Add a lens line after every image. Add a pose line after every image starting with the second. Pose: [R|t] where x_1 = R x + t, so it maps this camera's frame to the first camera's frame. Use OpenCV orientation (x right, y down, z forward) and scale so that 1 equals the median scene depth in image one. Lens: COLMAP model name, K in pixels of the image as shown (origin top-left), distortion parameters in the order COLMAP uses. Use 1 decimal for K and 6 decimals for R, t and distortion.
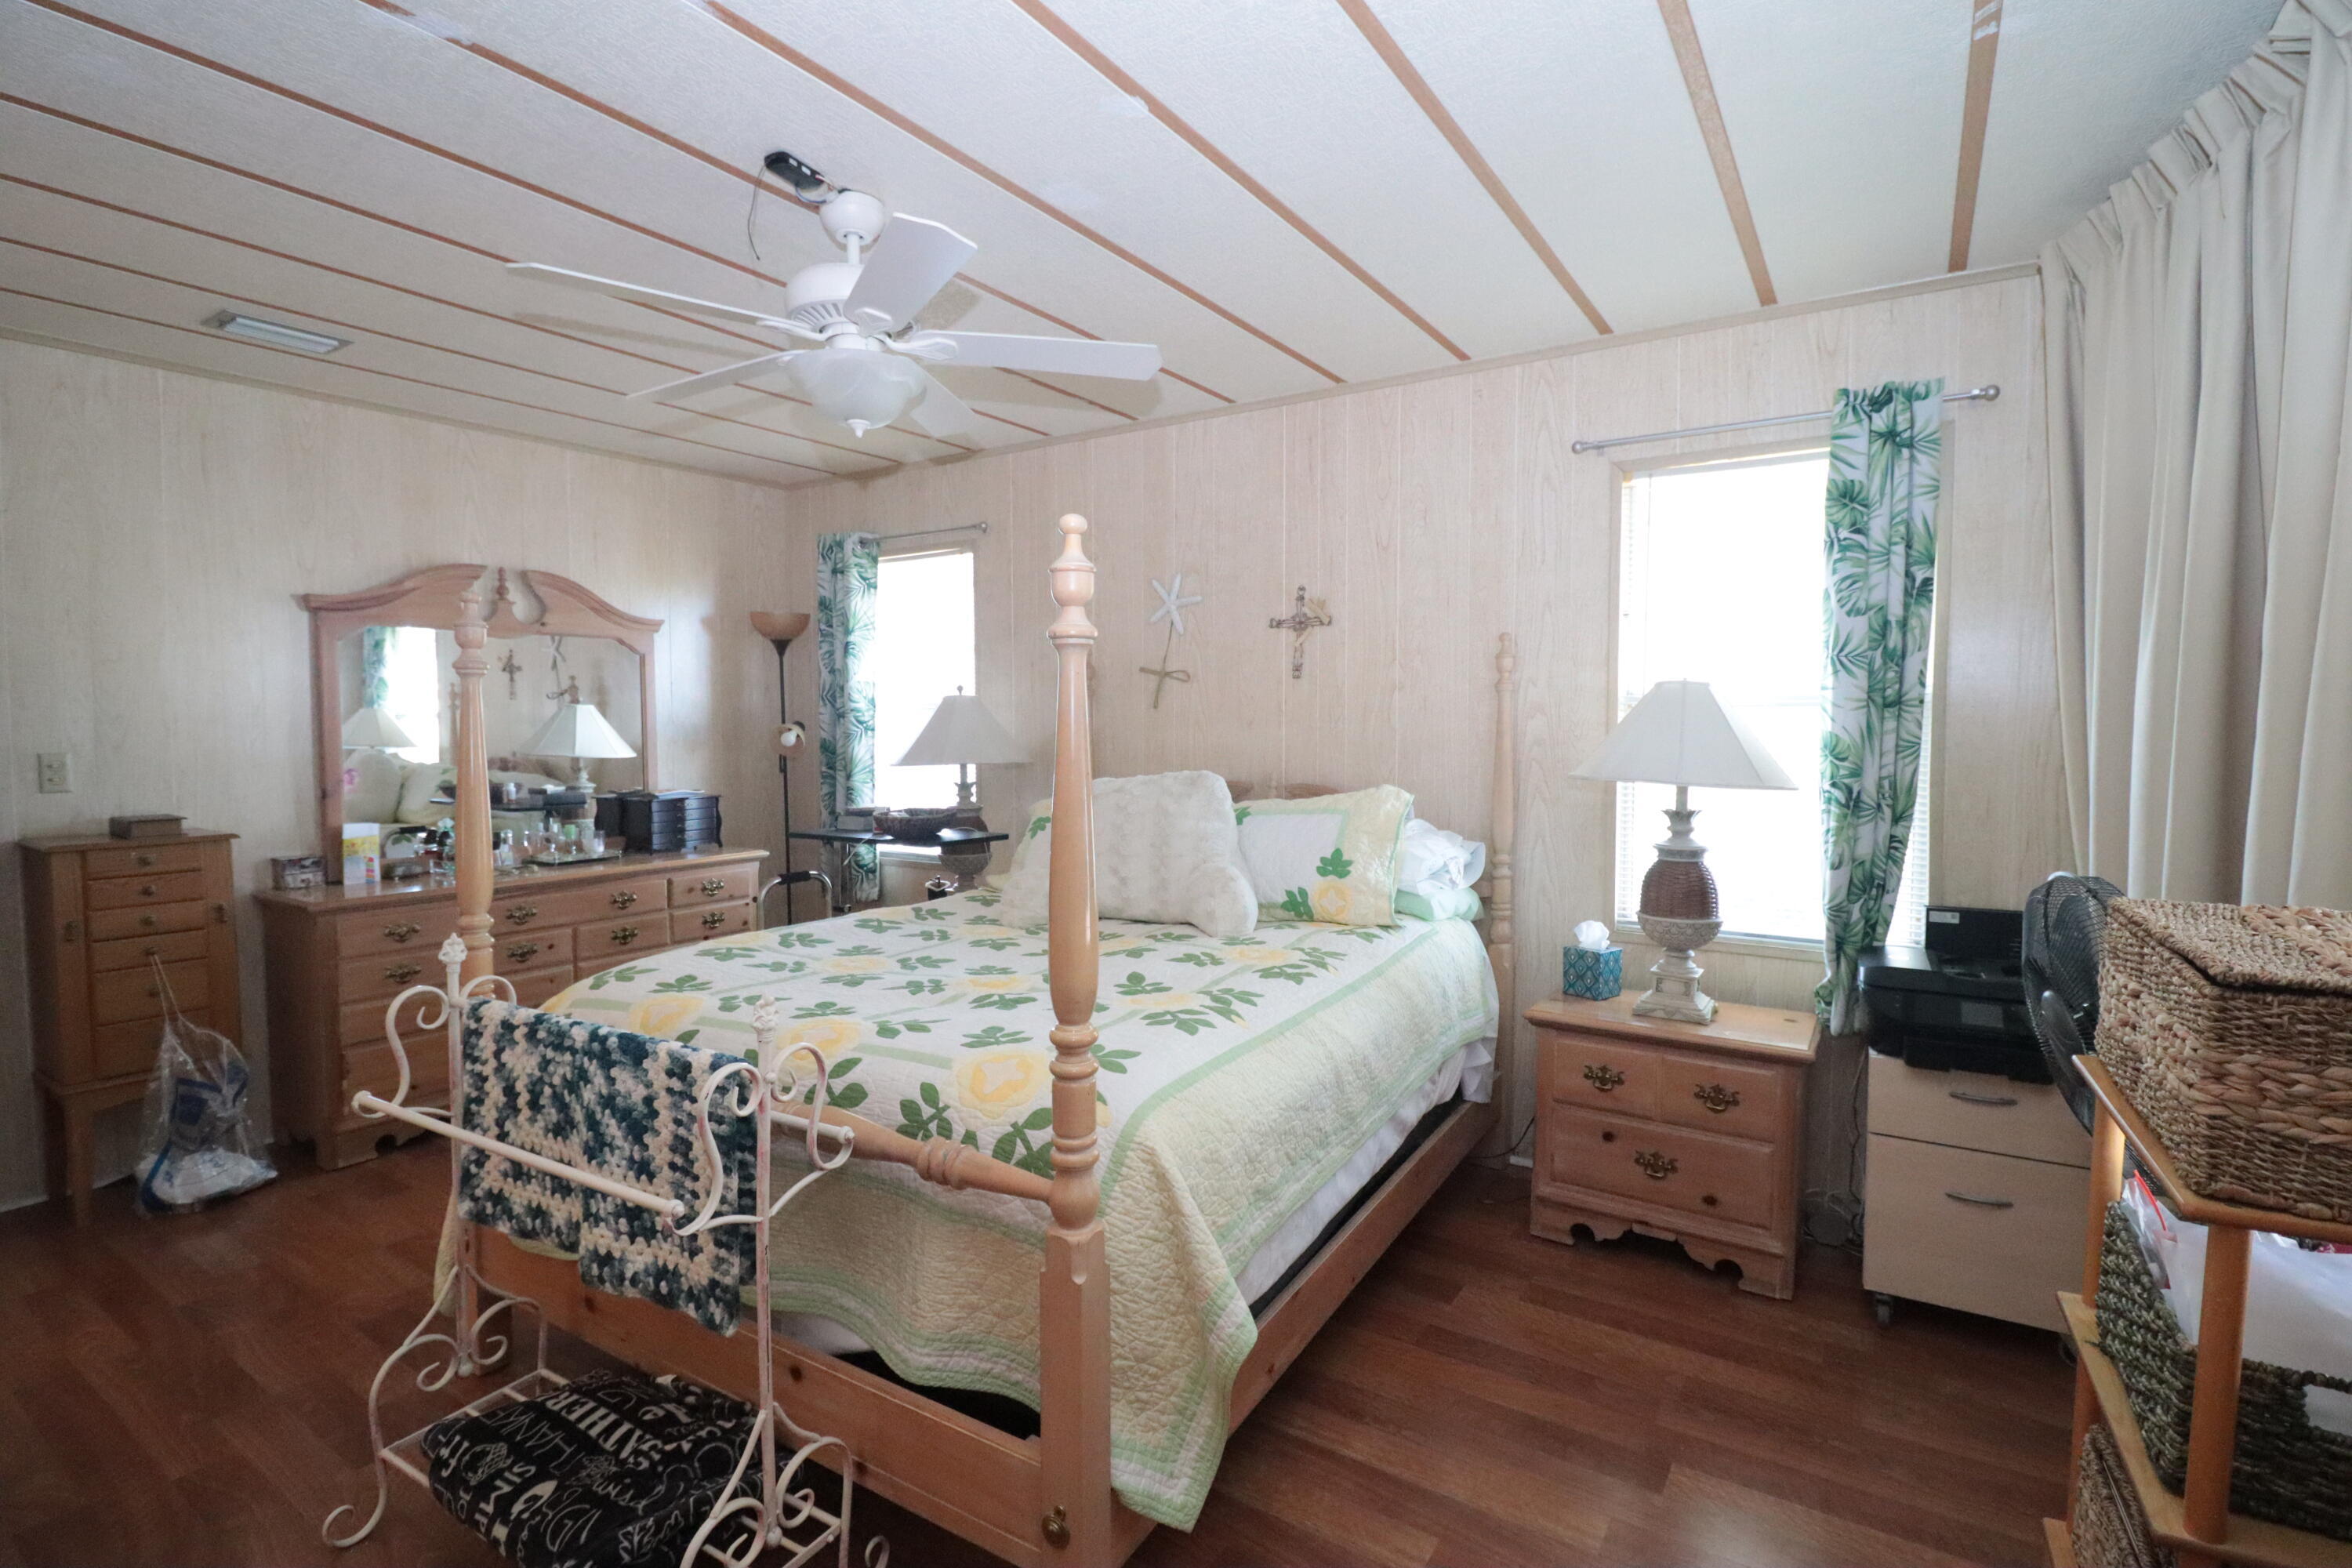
lens RADIAL K [[1089.1, 0, 1186.2], [0, 1089.1, 766.3], [0, 0, 1]] dist [0.001350, -0.014348]
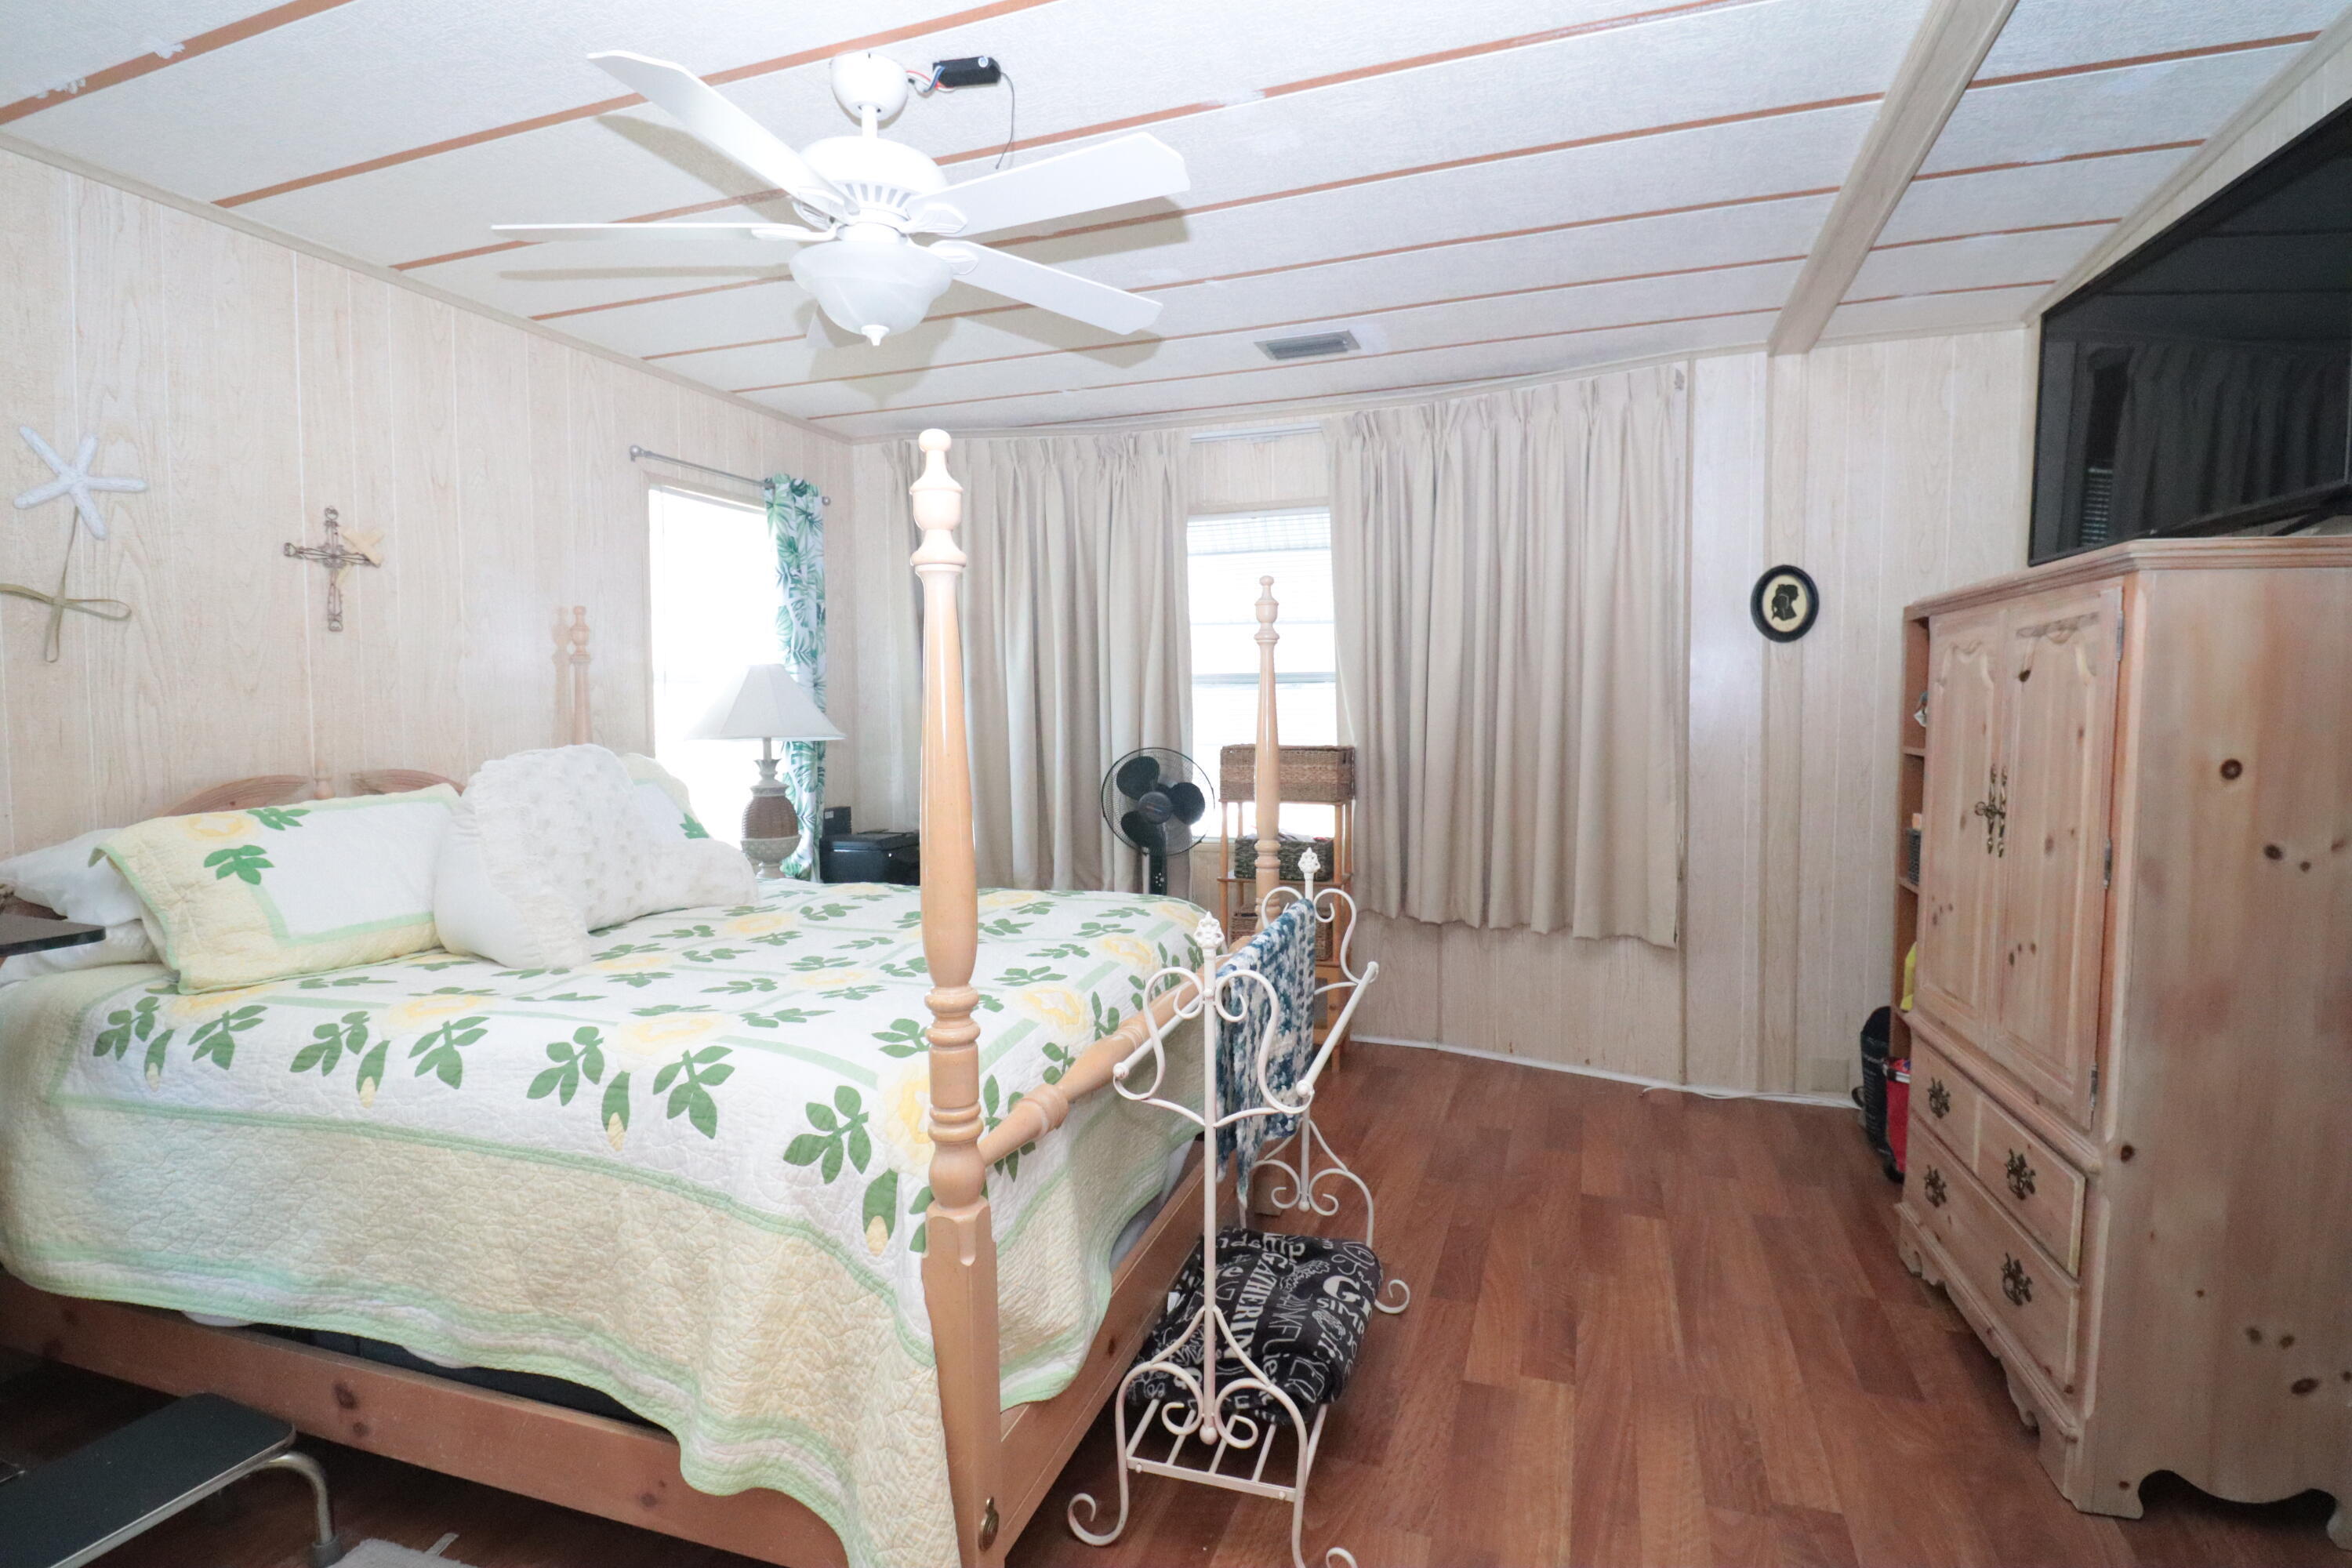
lens RADIAL K [[1089.1, 0, 1186.2], [0, 1089.1, 766.3], [0, 0, 1]] dist [0.001350, -0.014348]
pose [[-0.258851, -0.055974, 0.964294, -0.995629], [0.042338, 0.996703, 0.069220, -0.023253], [-0.964989, 0.058744, -0.255628, 0.848336]]
